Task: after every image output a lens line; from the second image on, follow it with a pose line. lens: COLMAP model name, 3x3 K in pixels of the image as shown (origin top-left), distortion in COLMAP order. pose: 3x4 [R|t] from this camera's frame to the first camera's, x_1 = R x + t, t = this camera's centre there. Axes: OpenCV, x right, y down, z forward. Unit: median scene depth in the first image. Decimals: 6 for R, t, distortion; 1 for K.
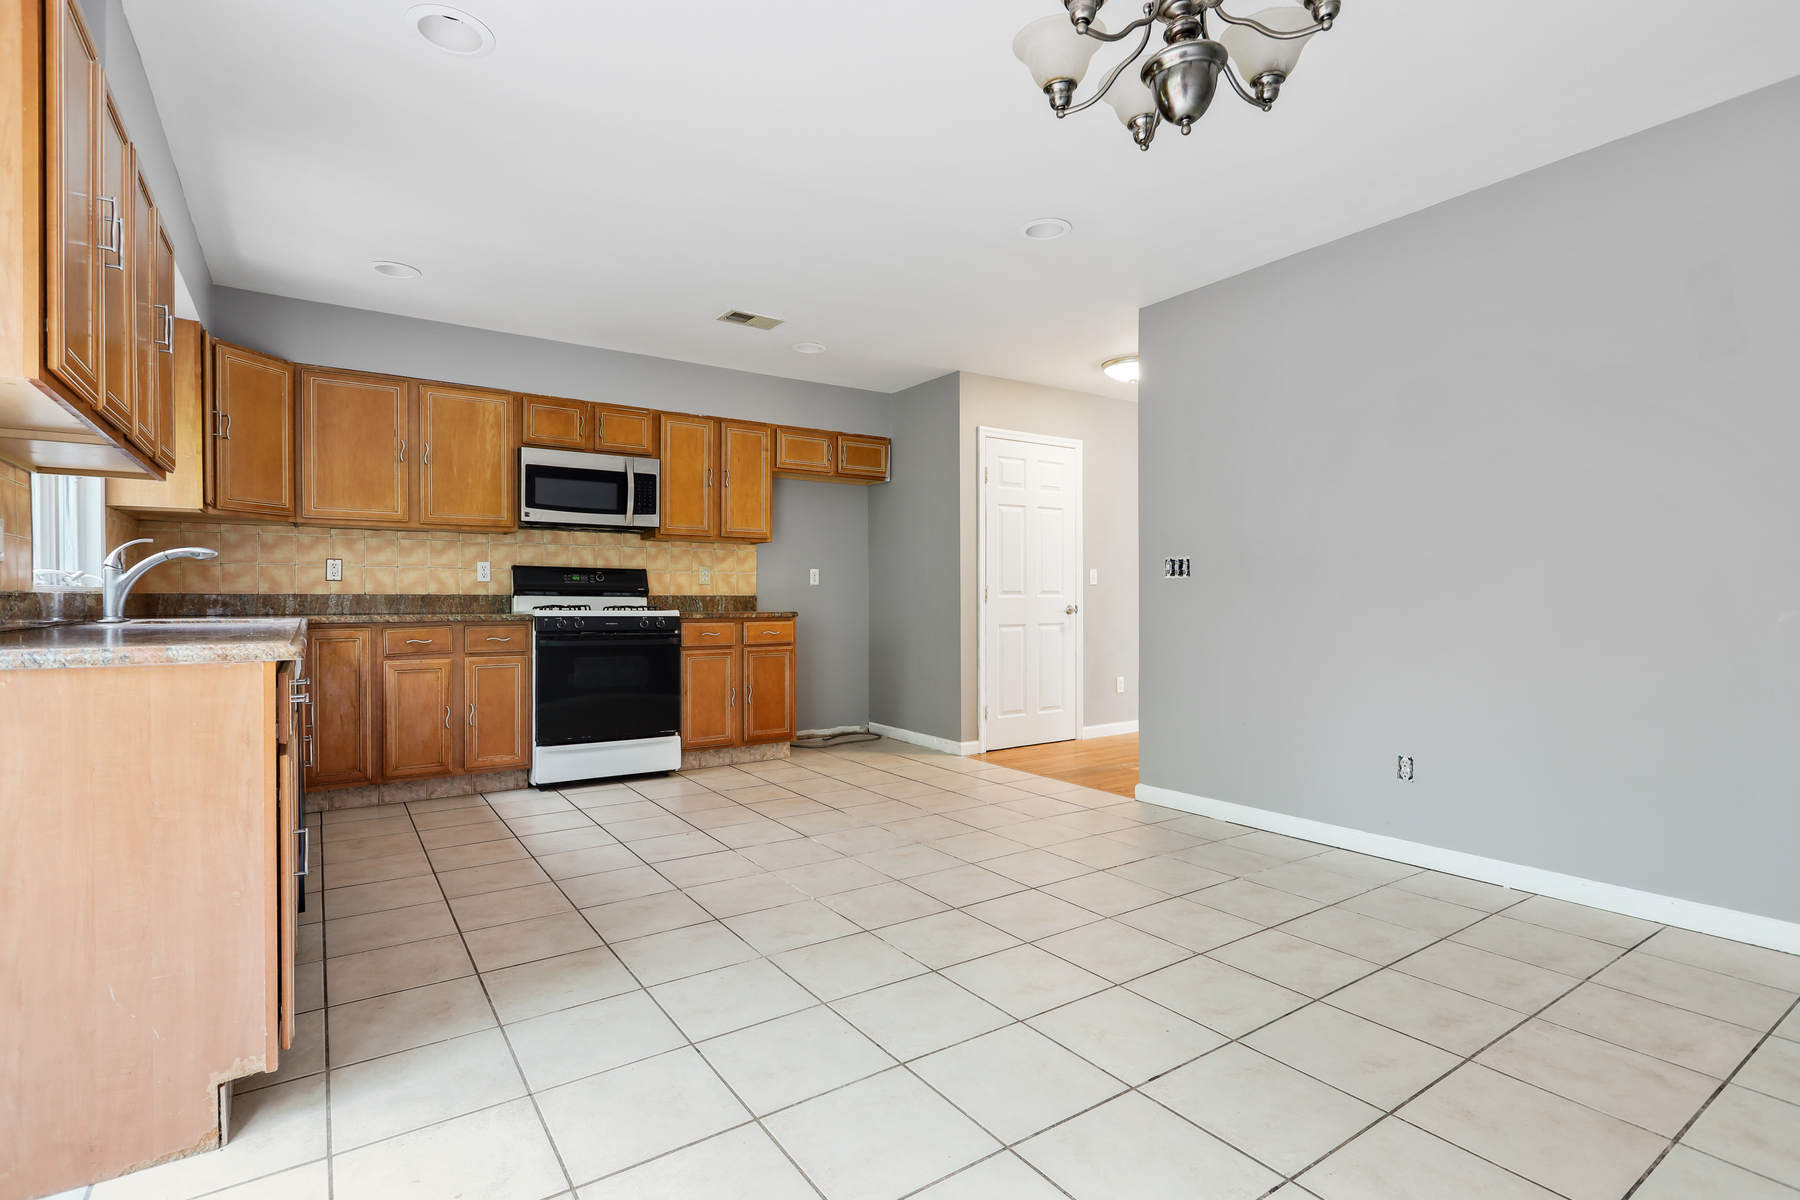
lens RADIAL K [[859.0, 0, 895.7], [0, 859.0, 594.7], [0, 0, 1]] dist [-0.001149, 0.000495]
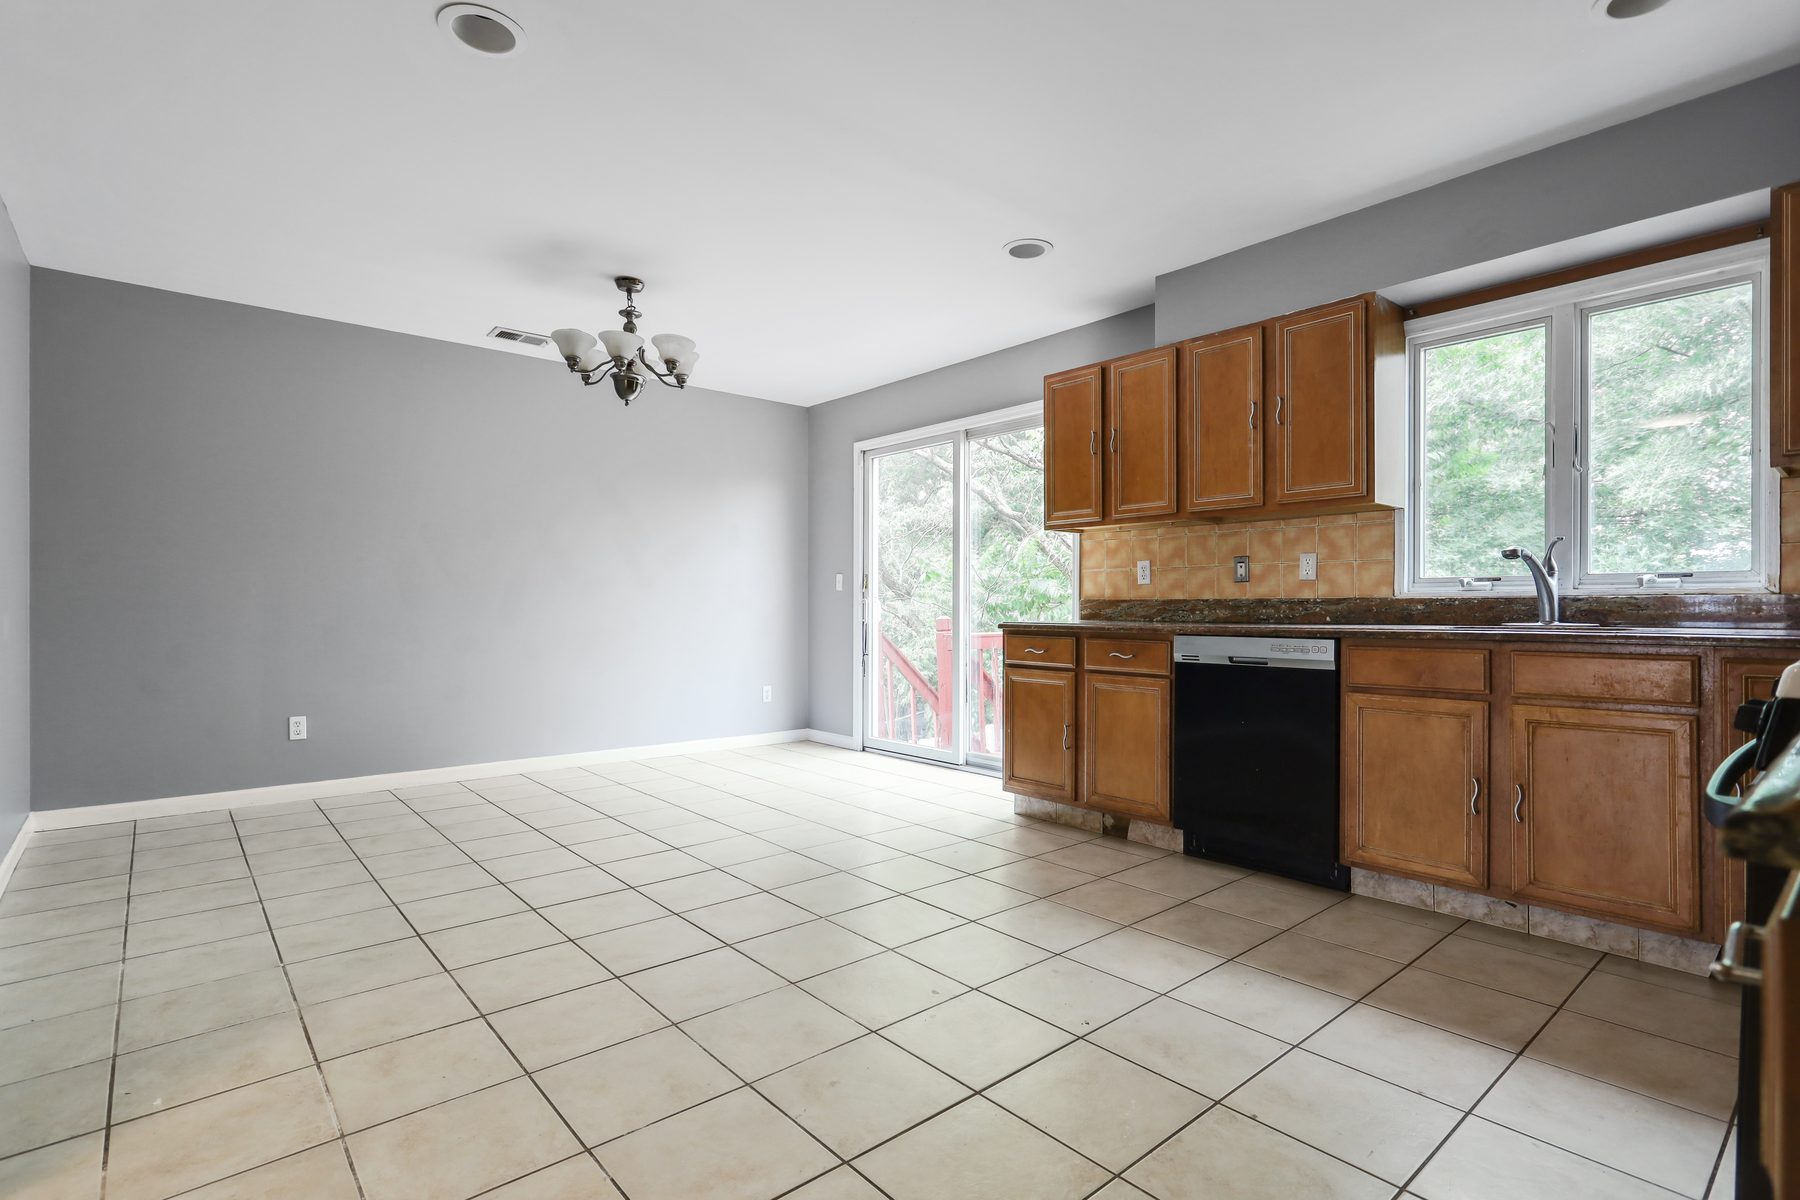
lens RADIAL K [[867.9, 0, 906.6], [0, 867.9, 607.2], [0, 0, 1]] dist [-0.000517, 0.000304]
pose [[-0.992238, 0.003994, -0.124291, -0.042110], [0.004032, 0.999992, -0.000049, 0.004650], [0.124290, -0.000549, -0.992246, 1.194588]]
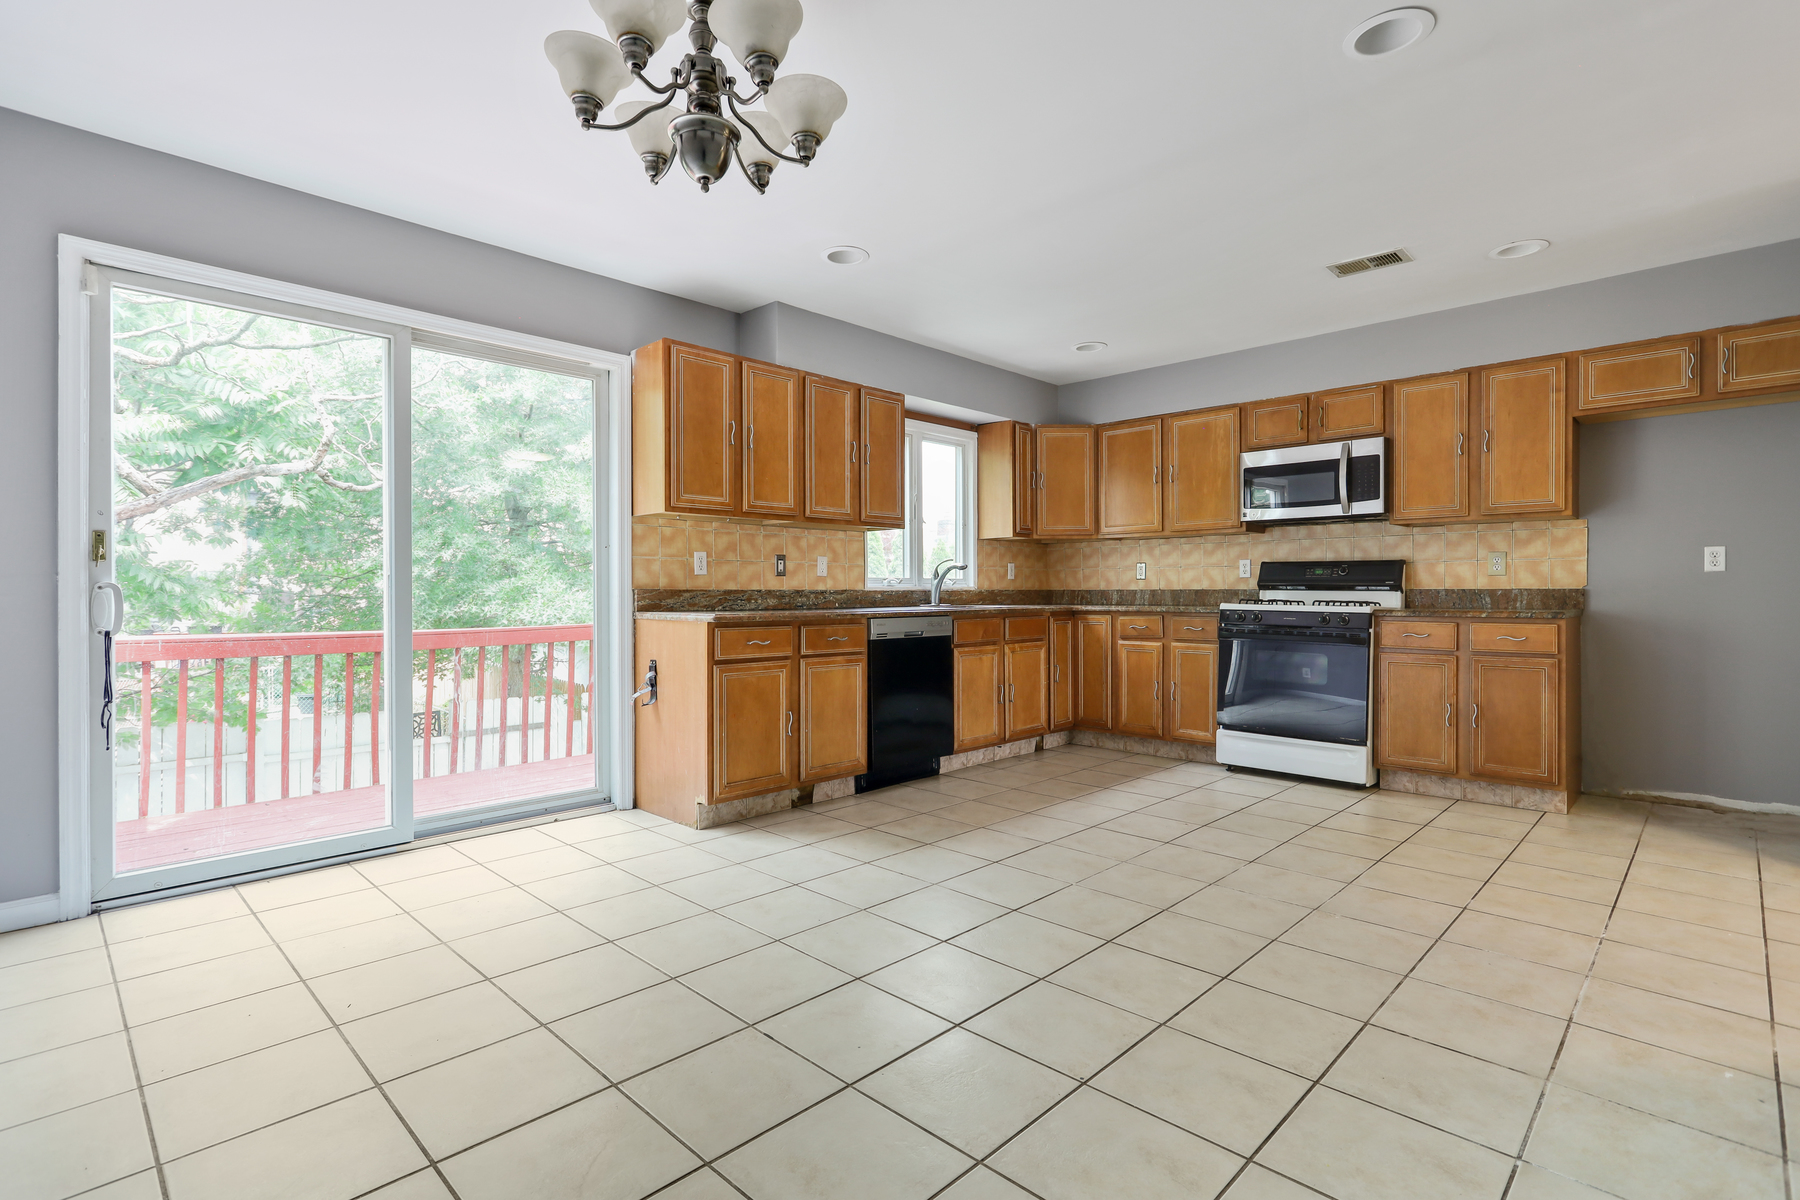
lens RADIAL K [[847.2, 0, 895.0], [0, 847.2, 590.2], [0, 0, 1]] dist [-0.001030, 0.000039]
pose [[0.199439, -0.002968, -0.979906, 0.520911], [0.004710, 0.999987, -0.002070, 0.001148], [0.979899, -0.004202, 0.199451, 0.356482]]
